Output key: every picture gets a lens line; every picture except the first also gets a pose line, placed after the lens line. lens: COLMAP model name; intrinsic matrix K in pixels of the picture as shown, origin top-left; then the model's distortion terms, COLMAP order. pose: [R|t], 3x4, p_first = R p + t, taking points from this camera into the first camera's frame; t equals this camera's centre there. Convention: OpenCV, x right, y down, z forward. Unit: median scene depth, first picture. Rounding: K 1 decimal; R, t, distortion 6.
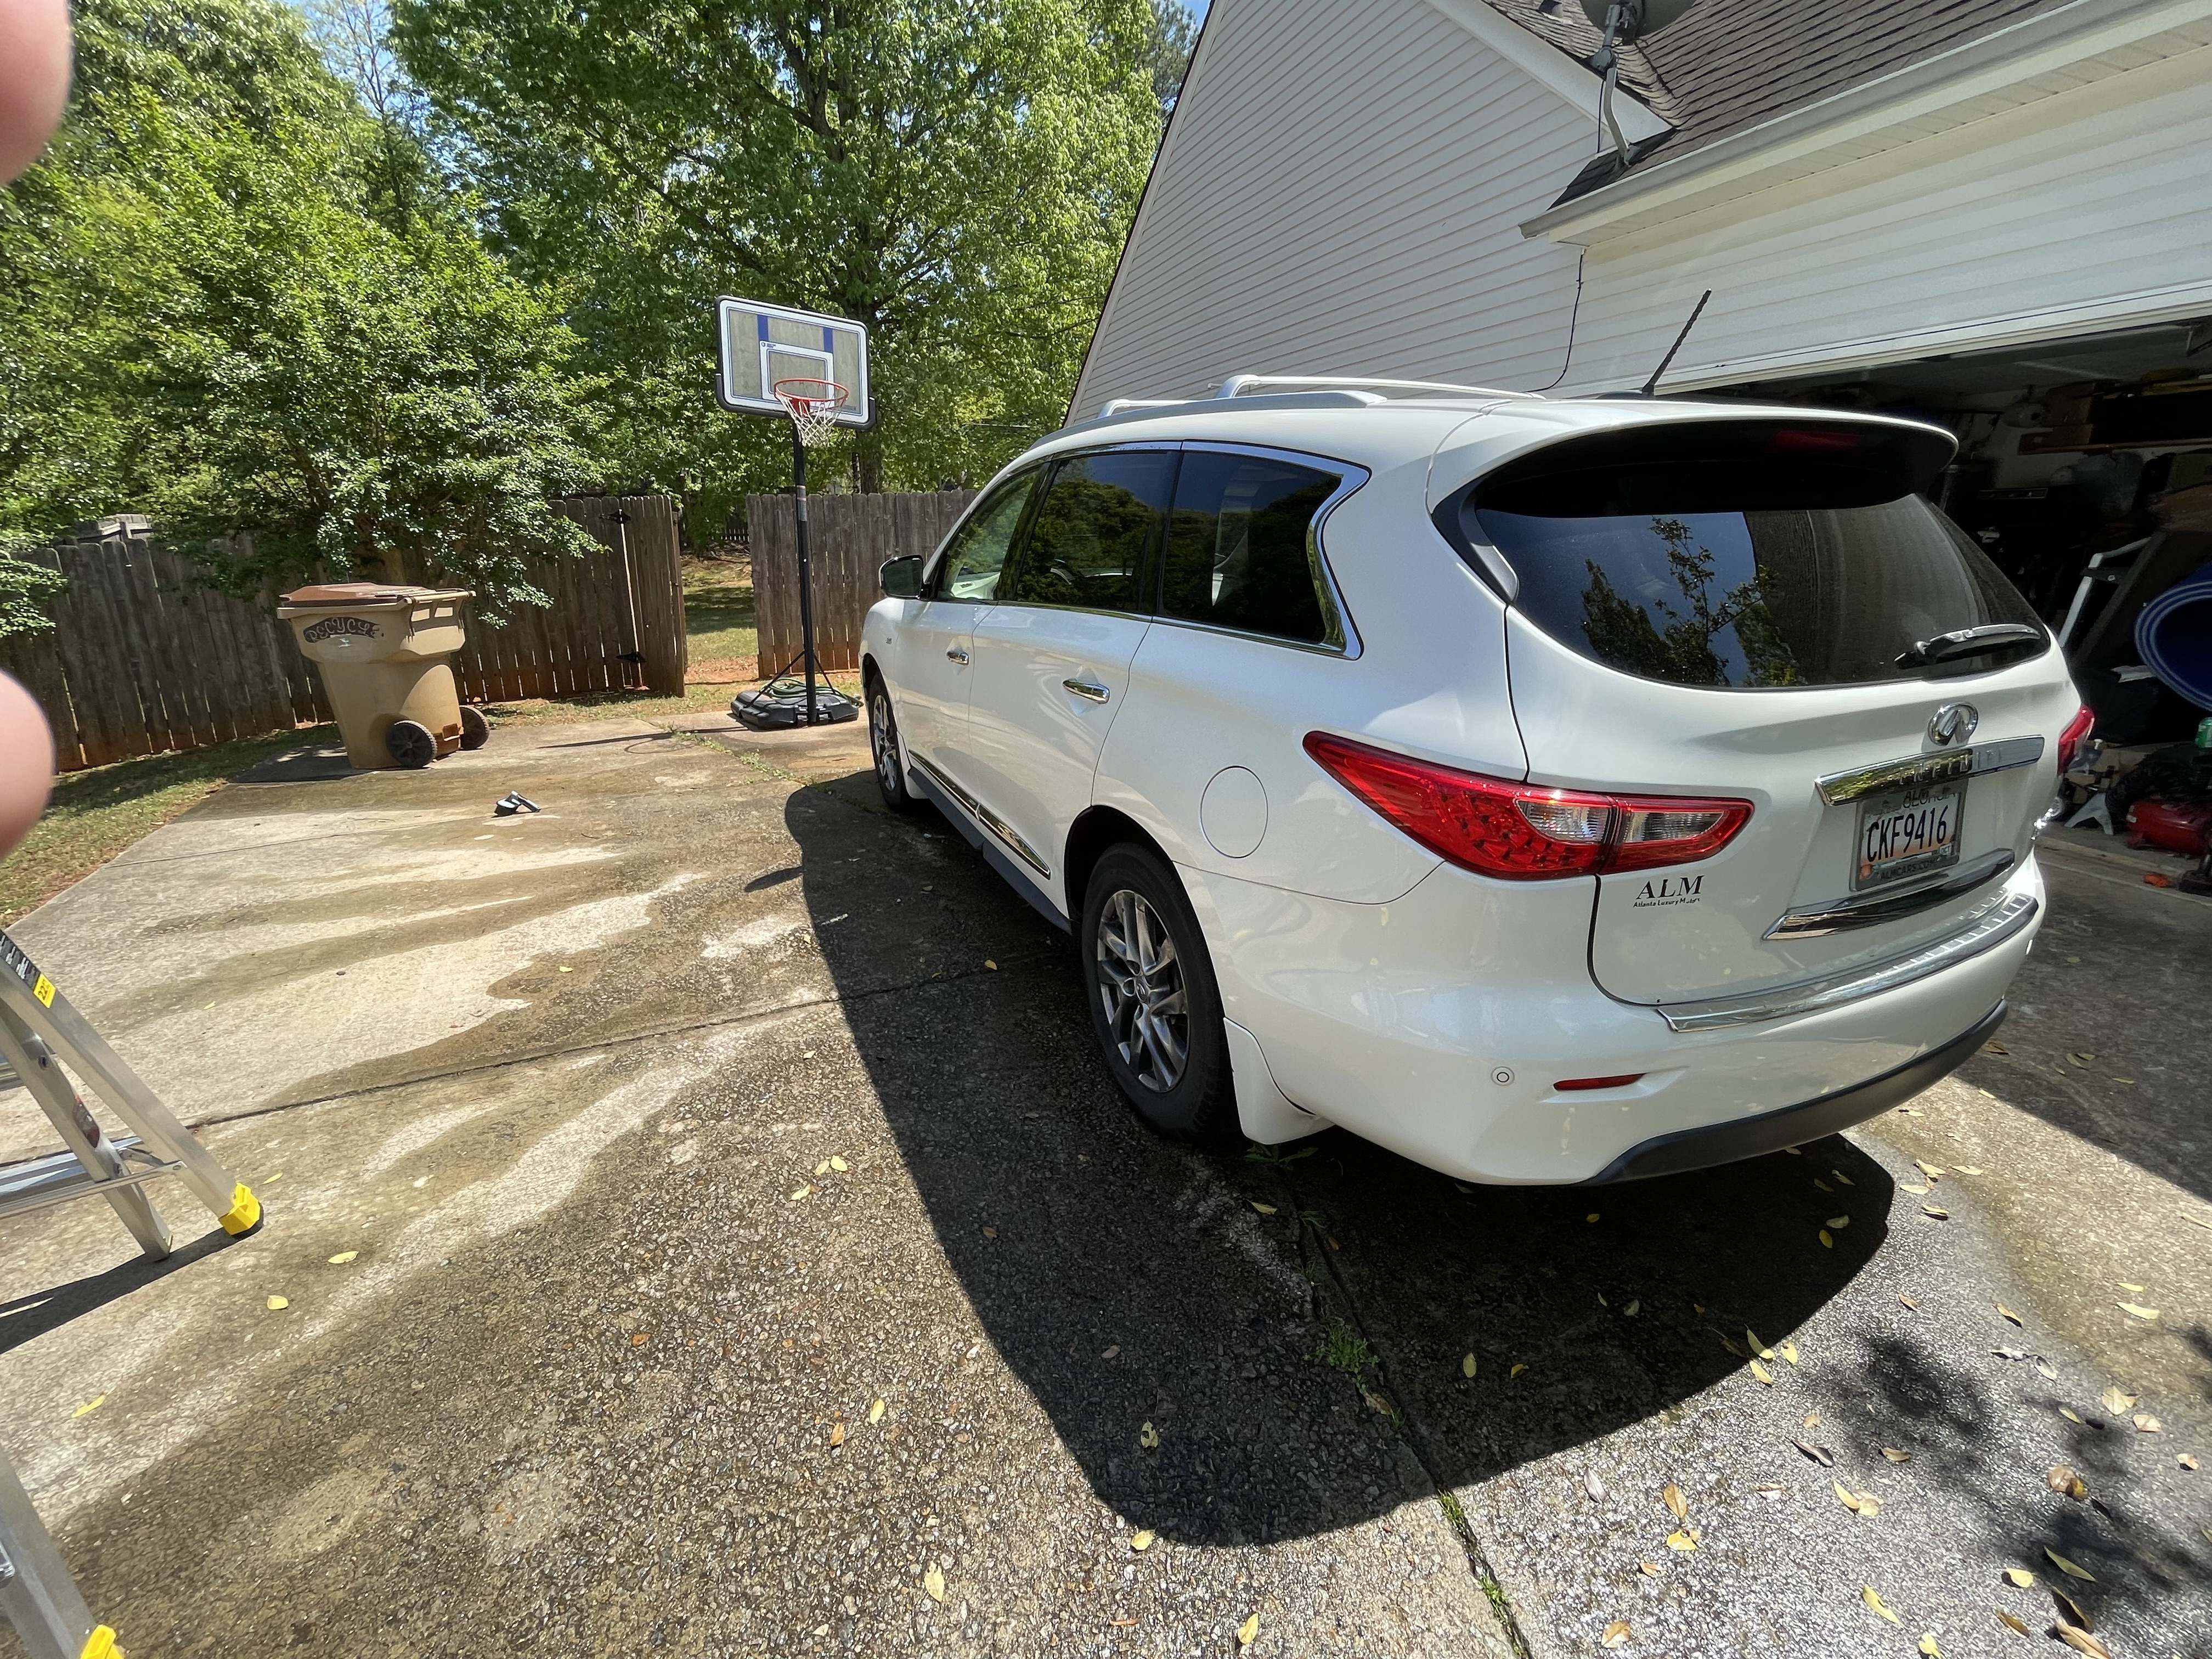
lens RADIAL K [[934.2, 0, 1104.3], [0, 934.2, 828.6], [0, 0, 1]] dist [-0.002375, -0.000403]
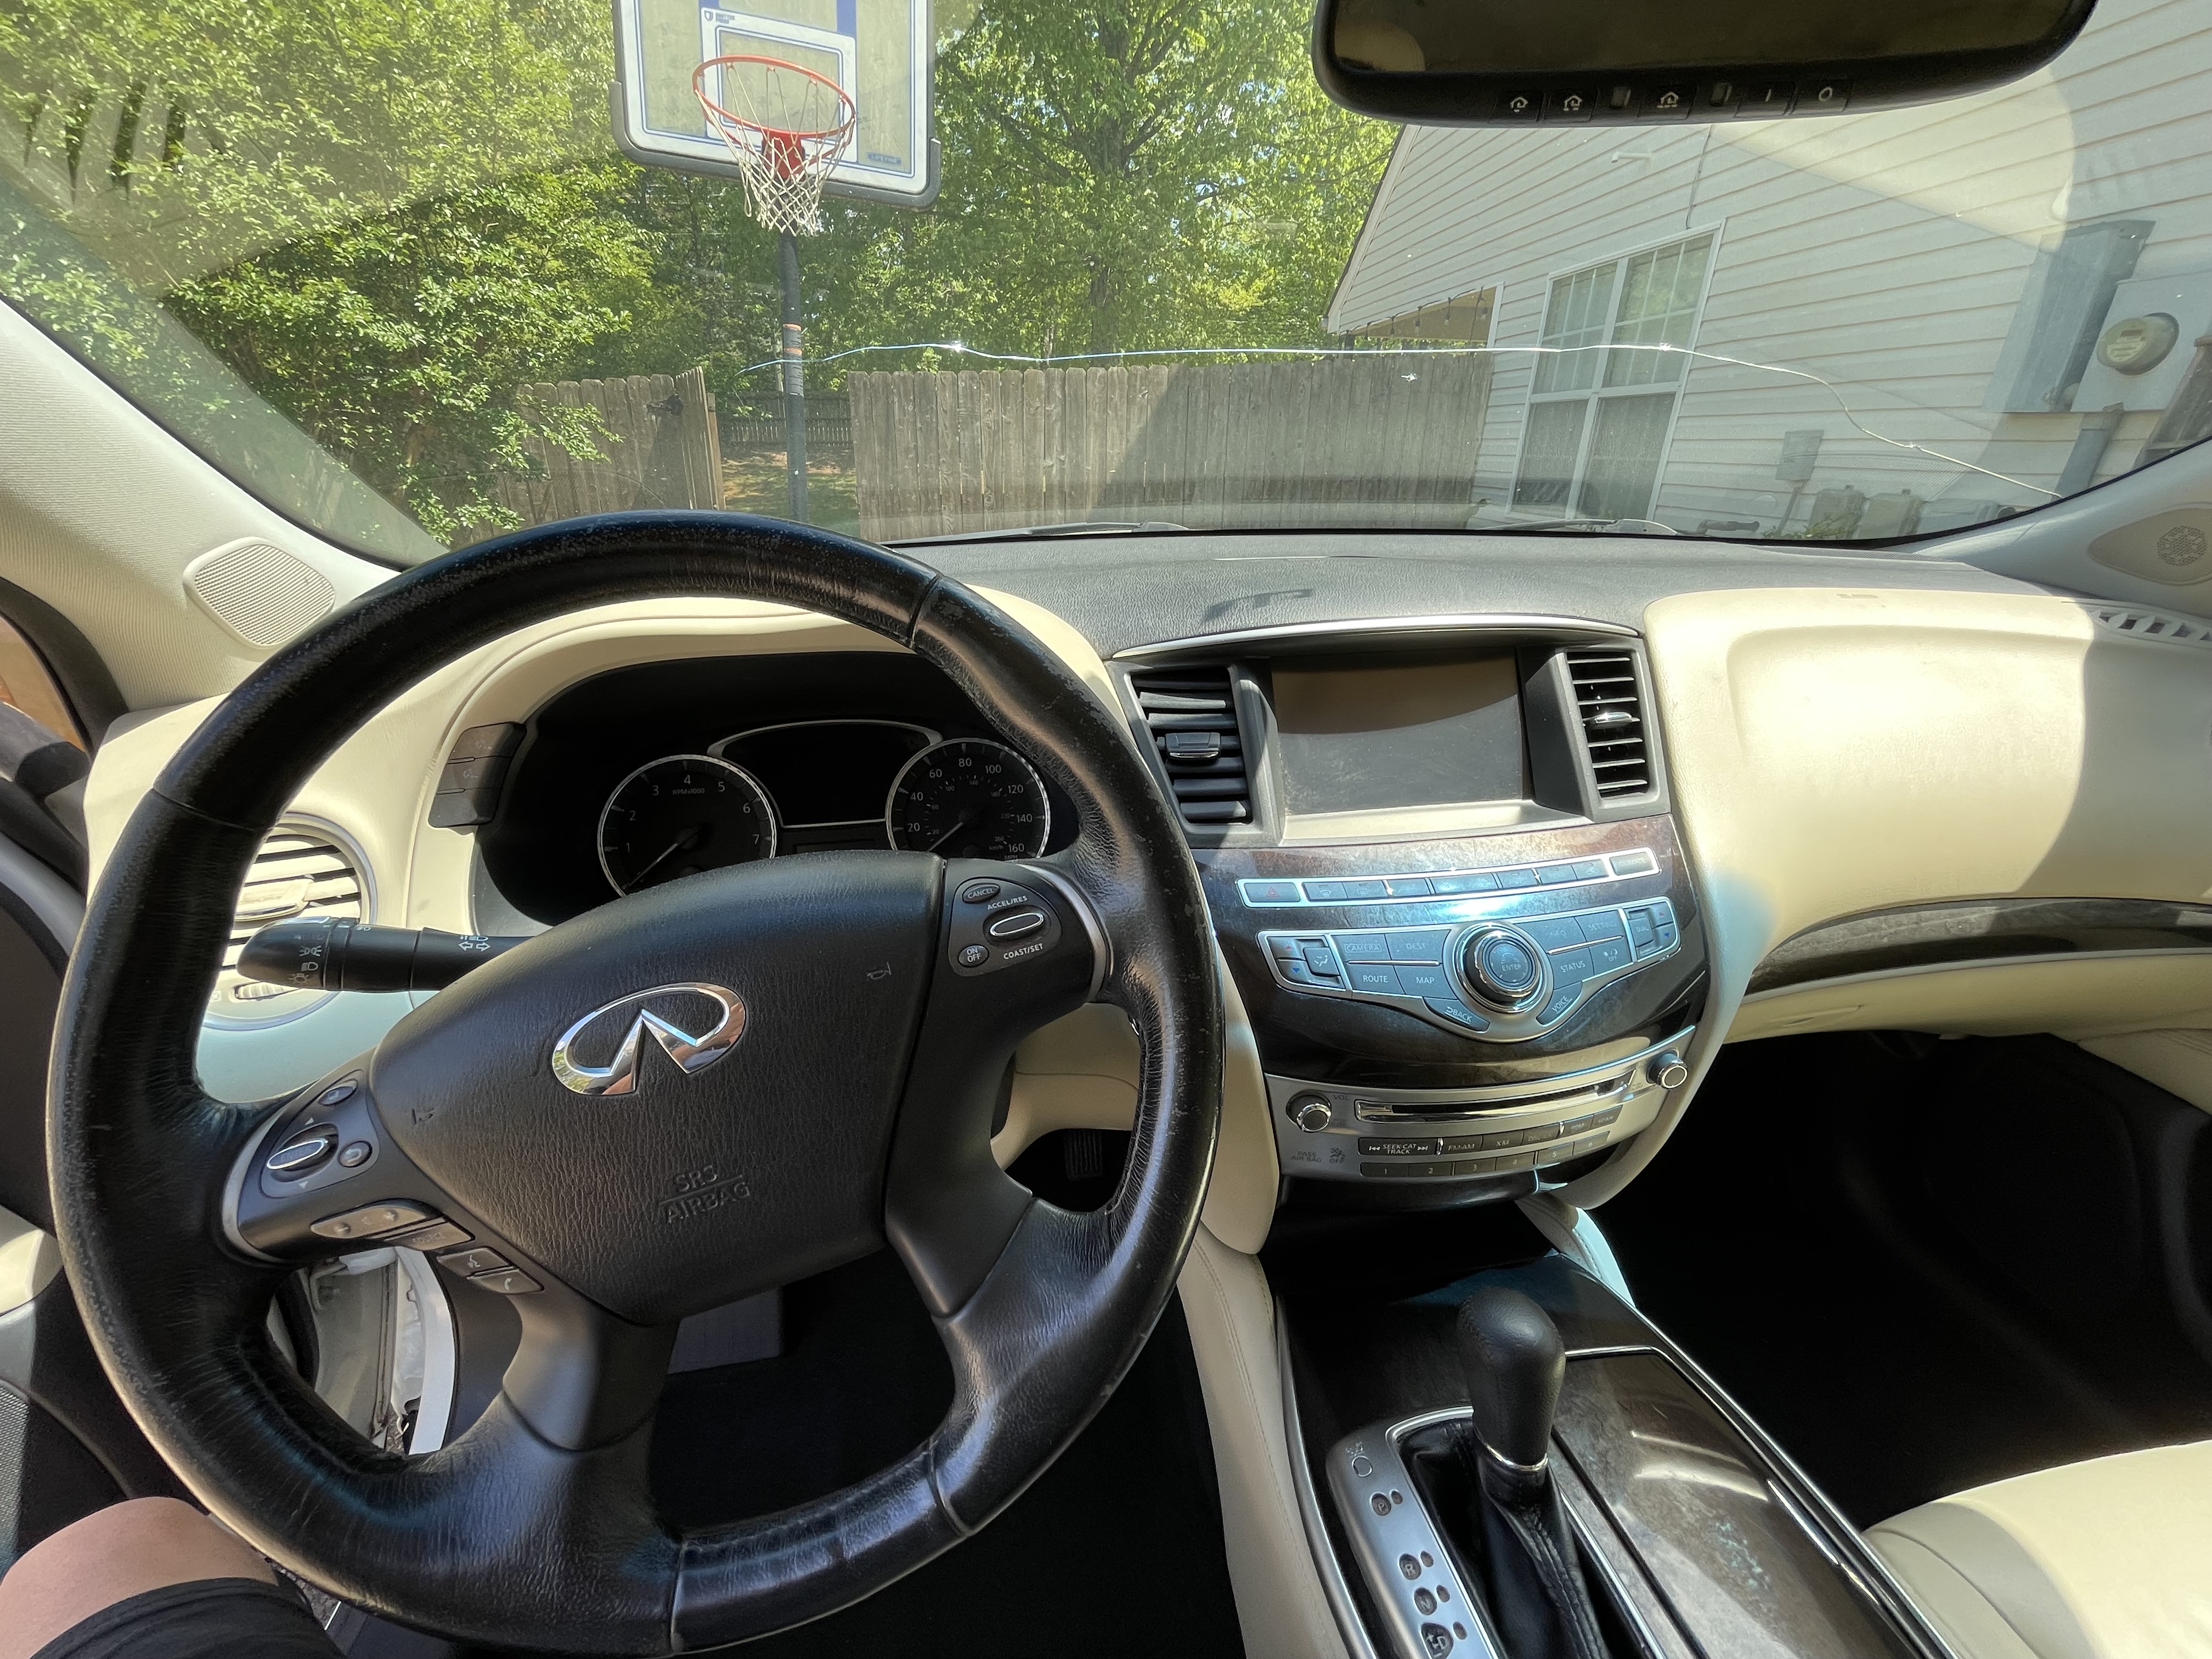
lens RADIAL K [[904.0, 0, 1106.9], [0, 904.0, 828.7], [0, 0, 1]] dist [-0.002757, -0.000159]
pose [[0.964526, 0.114424, -0.237903, -0.006611], [-0.091711, 0.990290, 0.104477, -0.287260], [0.247547, -0.078953, 0.965654, 0.975086]]
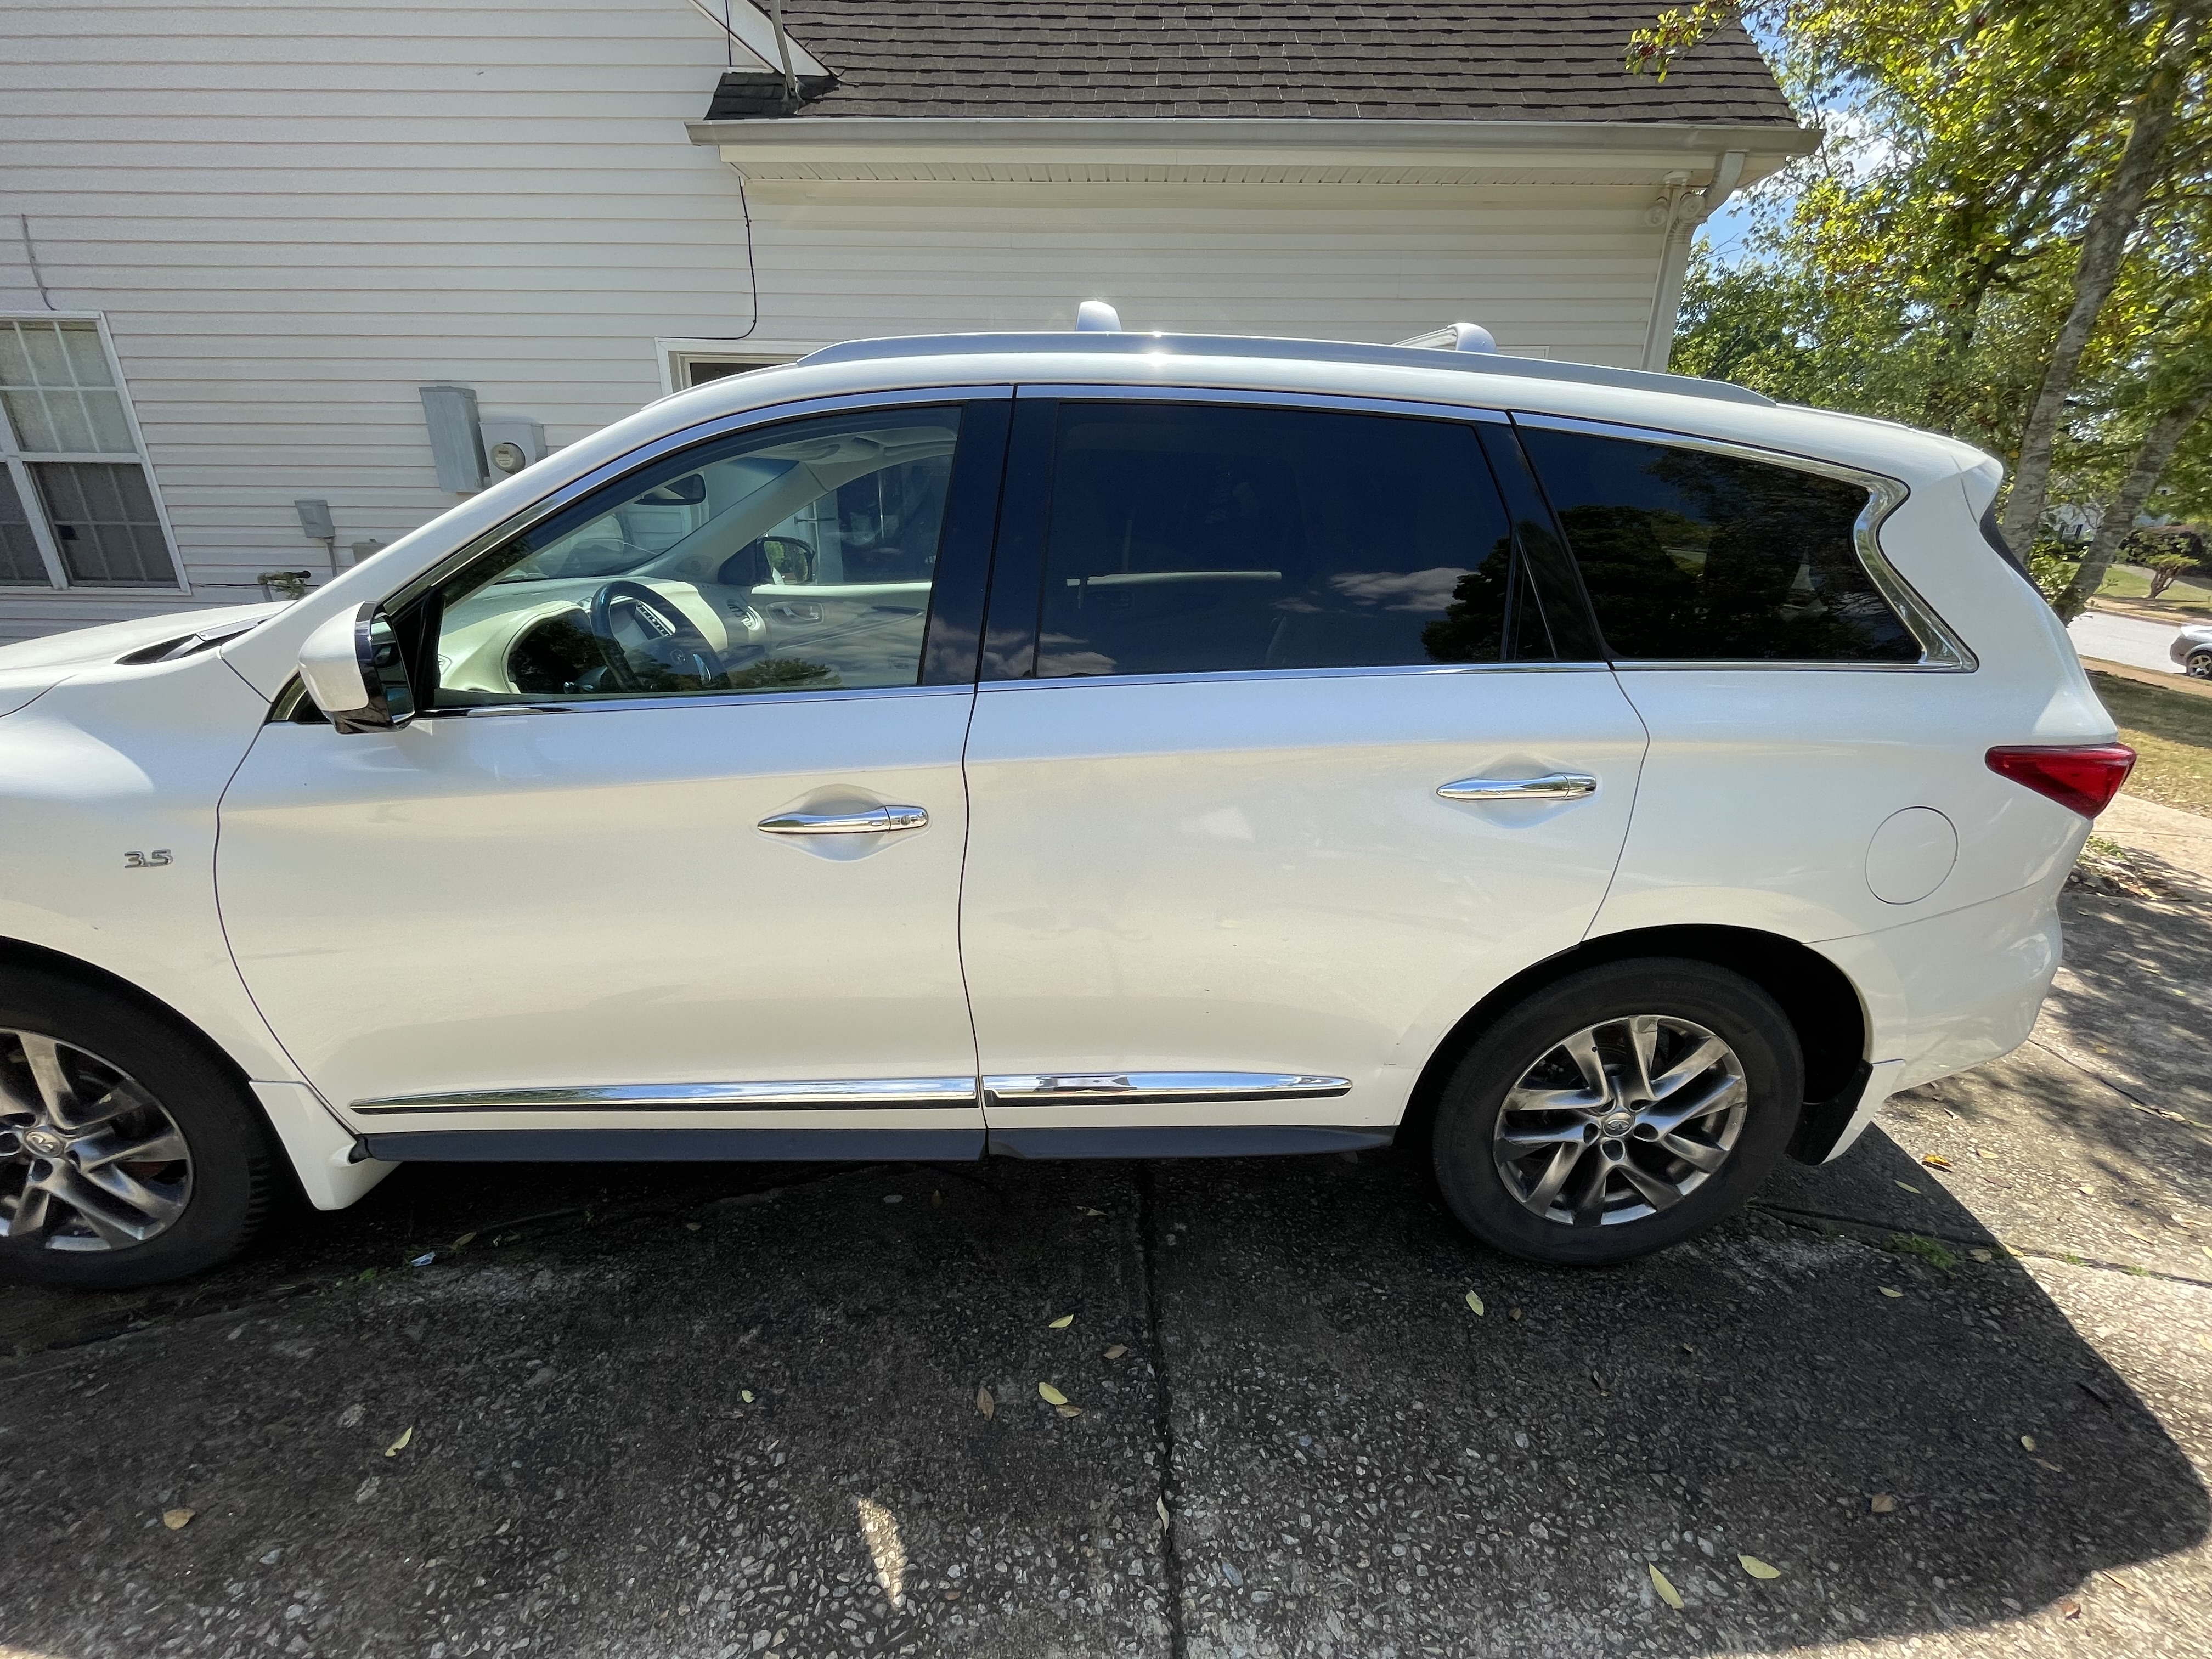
lens RADIAL K [[904.0, 0, 1106.9], [0, 904.0, 828.7], [0, 0, 1]] dist [-0.002757, -0.000159]
pose [[0.374882, -0.318544, 0.870628, -0.436601], [0.273728, 0.935279, 0.224335, -0.216871], [-0.885741, 0.154217, 0.437814, 0.619247]]
